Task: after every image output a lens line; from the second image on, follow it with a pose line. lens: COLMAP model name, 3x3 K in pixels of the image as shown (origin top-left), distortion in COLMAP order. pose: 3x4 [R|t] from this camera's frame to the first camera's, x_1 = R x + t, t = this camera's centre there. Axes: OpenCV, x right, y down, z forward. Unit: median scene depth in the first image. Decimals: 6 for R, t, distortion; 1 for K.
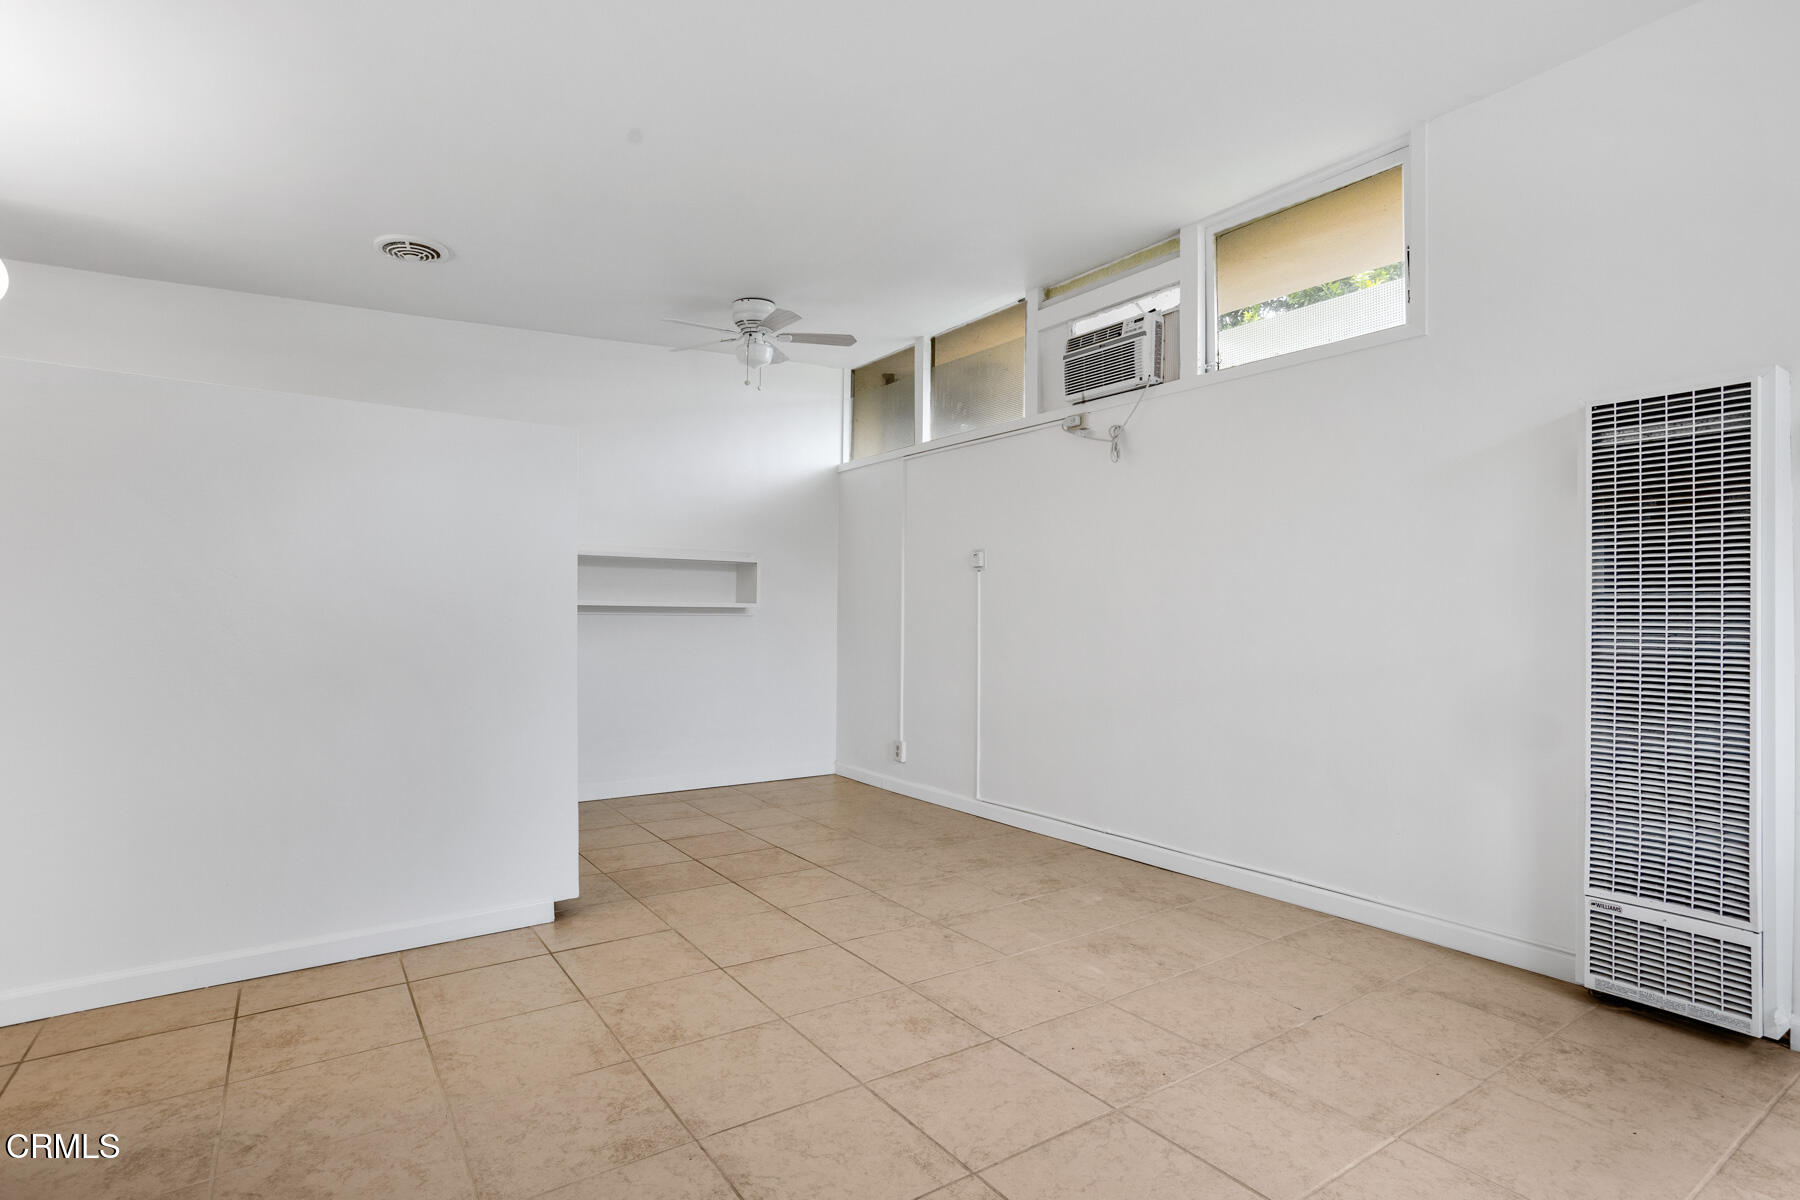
lens RADIAL K [[896.2, 0, 910.8], [0, 896.2, 613.1], [0, 0, 1]] dist [-0.059145, 0.040193]
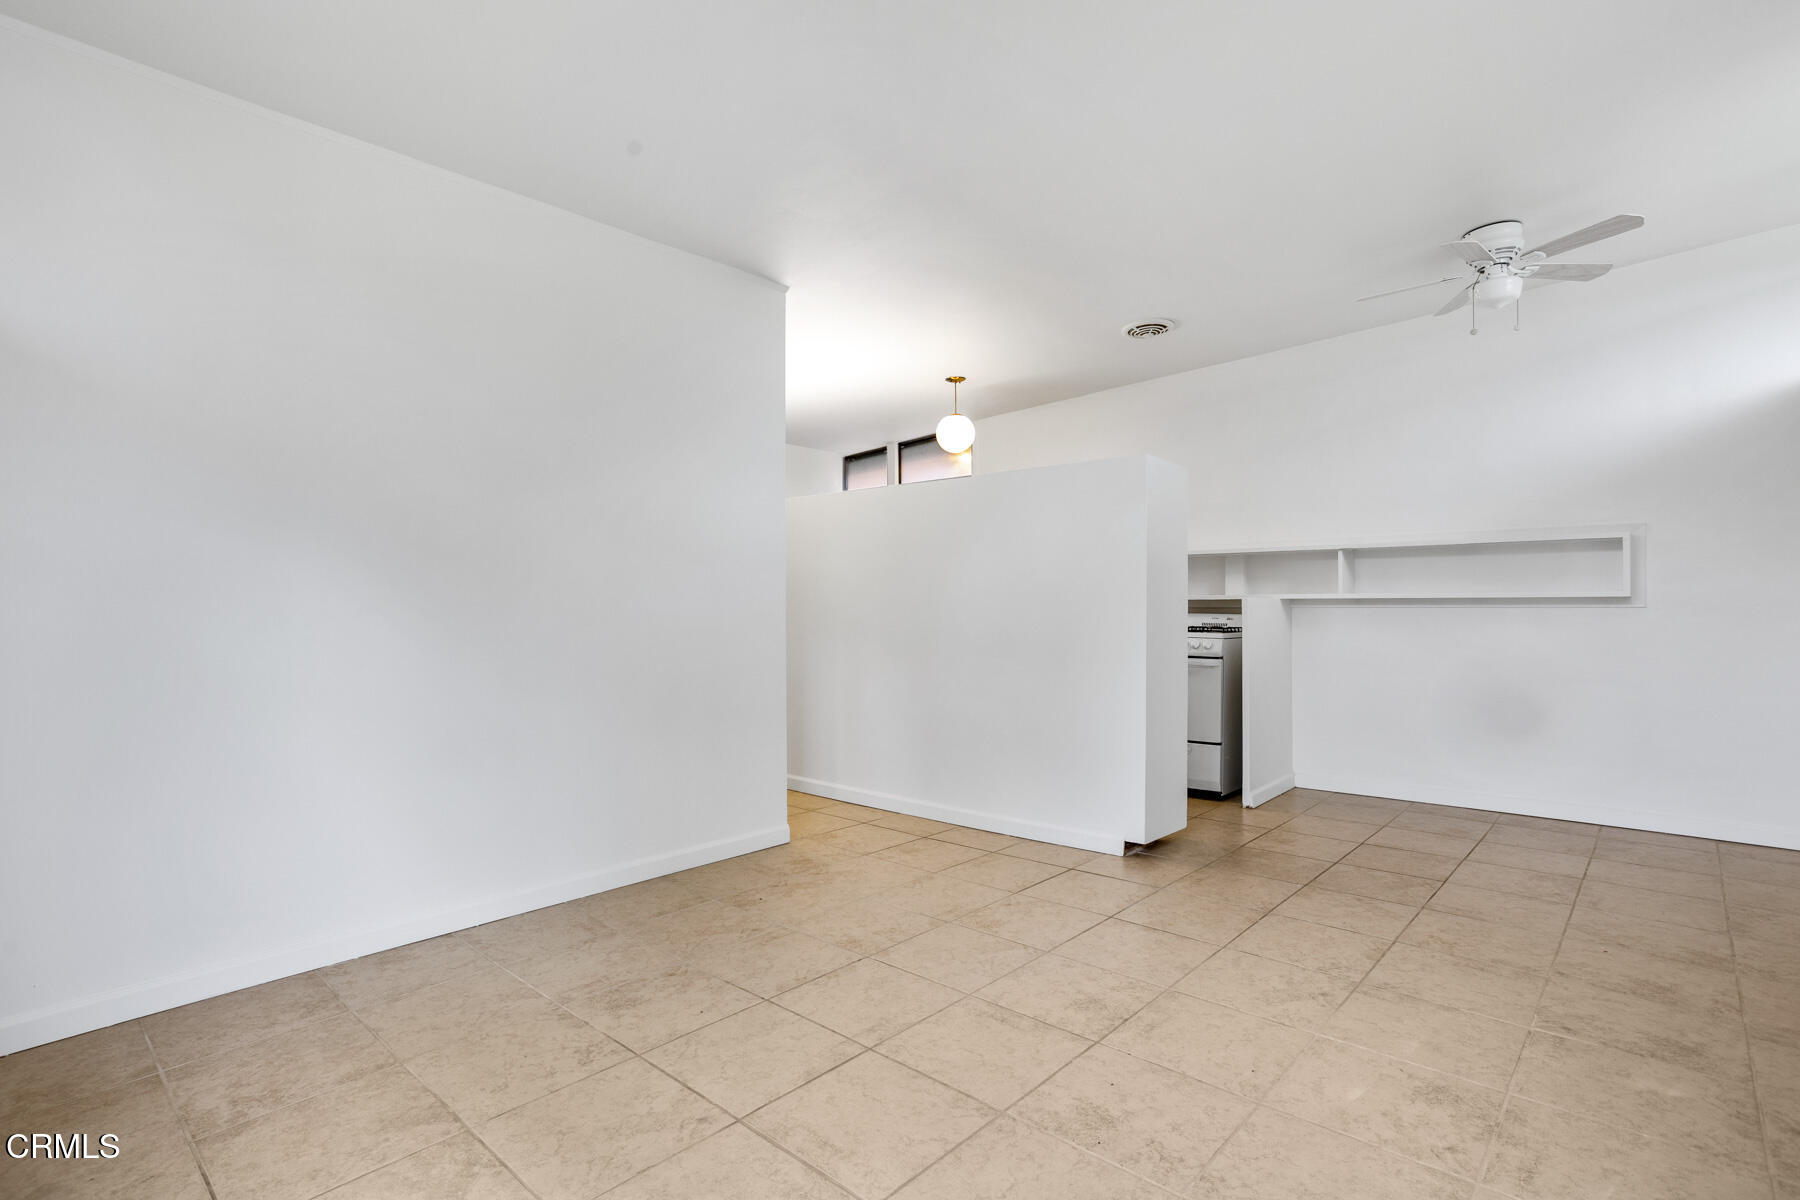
lens RADIAL K [[878.5, 0, 893.4], [0, 878.5, 610.0], [0, 0, 1]] dist [-0.057535, 0.038083]
pose [[0.213579, -0.003881, -0.976918, 0.843341], [0.009197, 0.999956, -0.001962, 0.002355], [0.976882, -0.008565, 0.213606, 0.496176]]
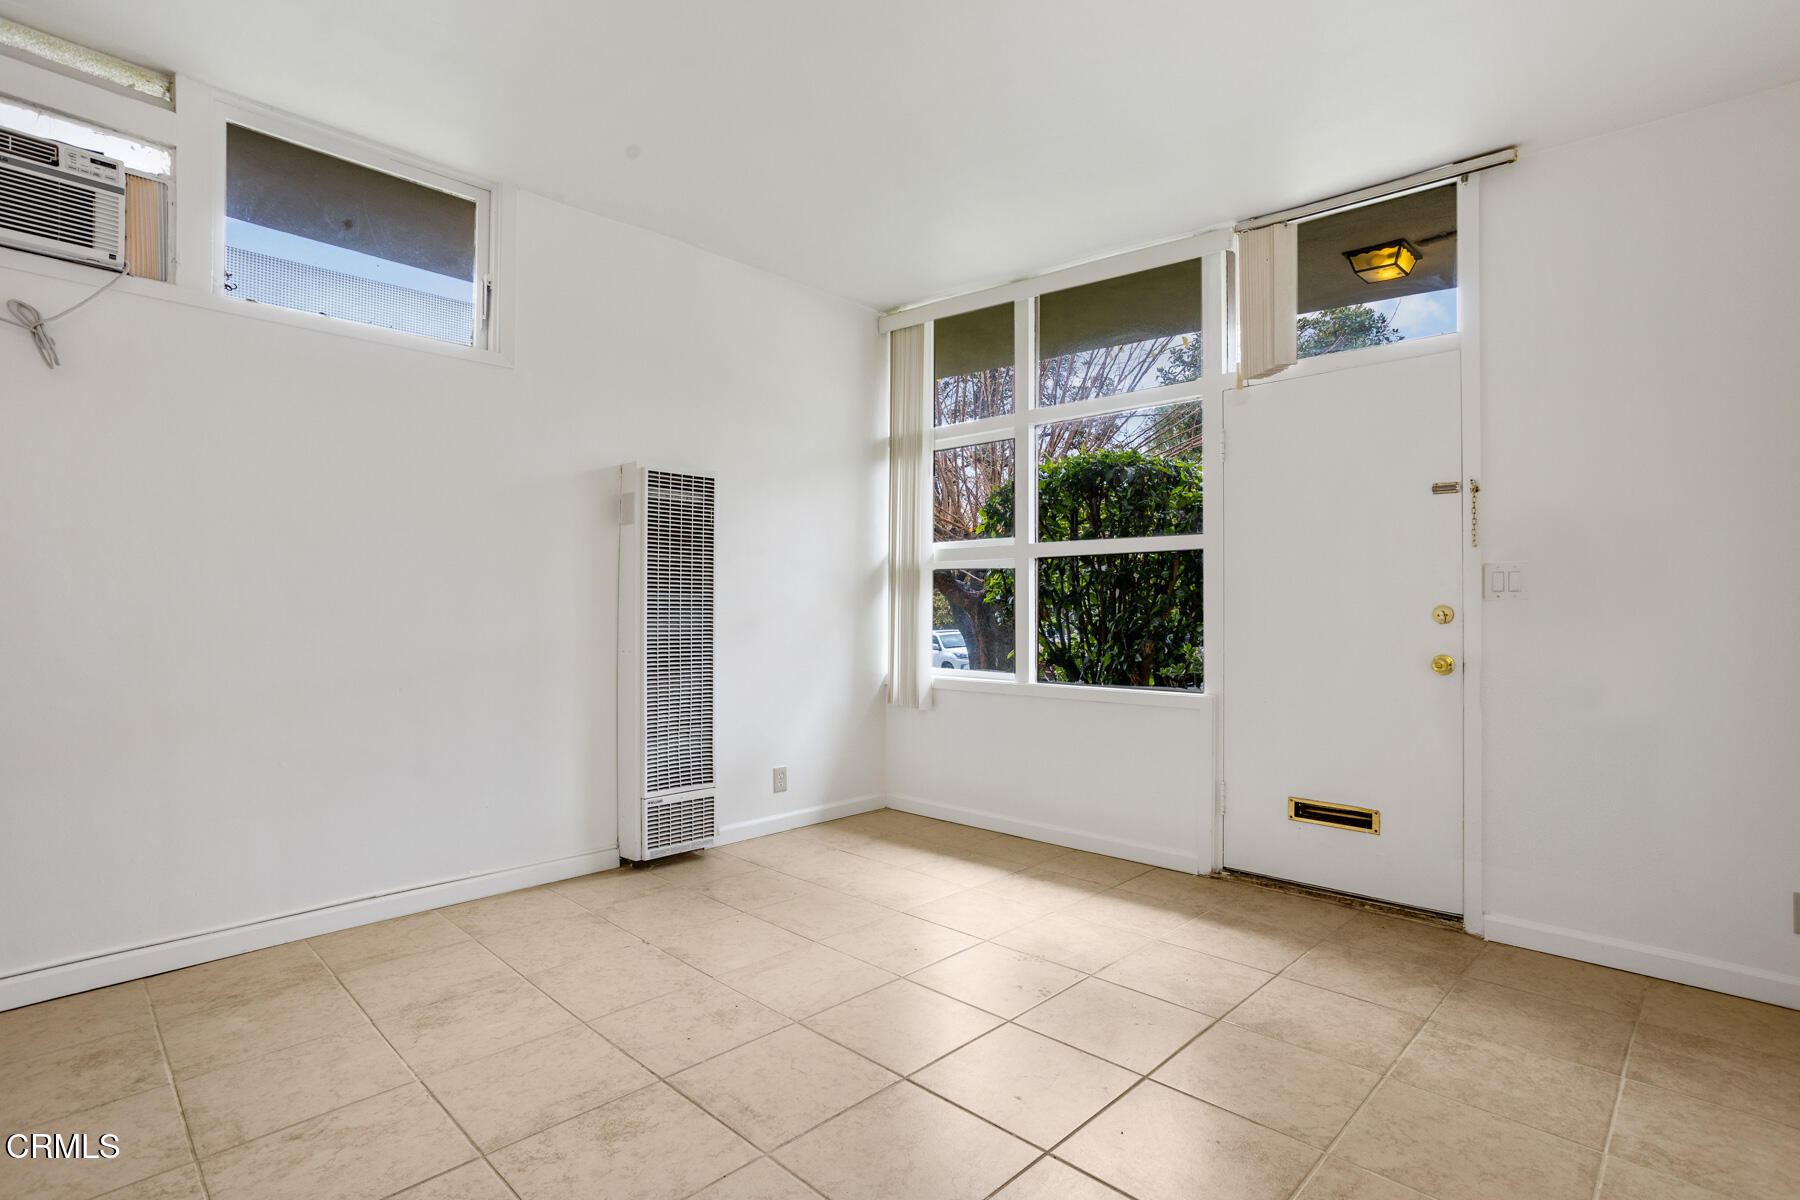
lens RADIAL K [[878.5, 0, 893.4], [0, 878.5, 610.0], [0, 0, 1]] dist [-0.057535, 0.038083]
pose [[-0.178098, -0.008142, 0.983979, -0.702189], [-0.002241, 0.999967, 0.007869, -0.009925], [-0.984010, -0.000803, -0.178110, 0.790946]]
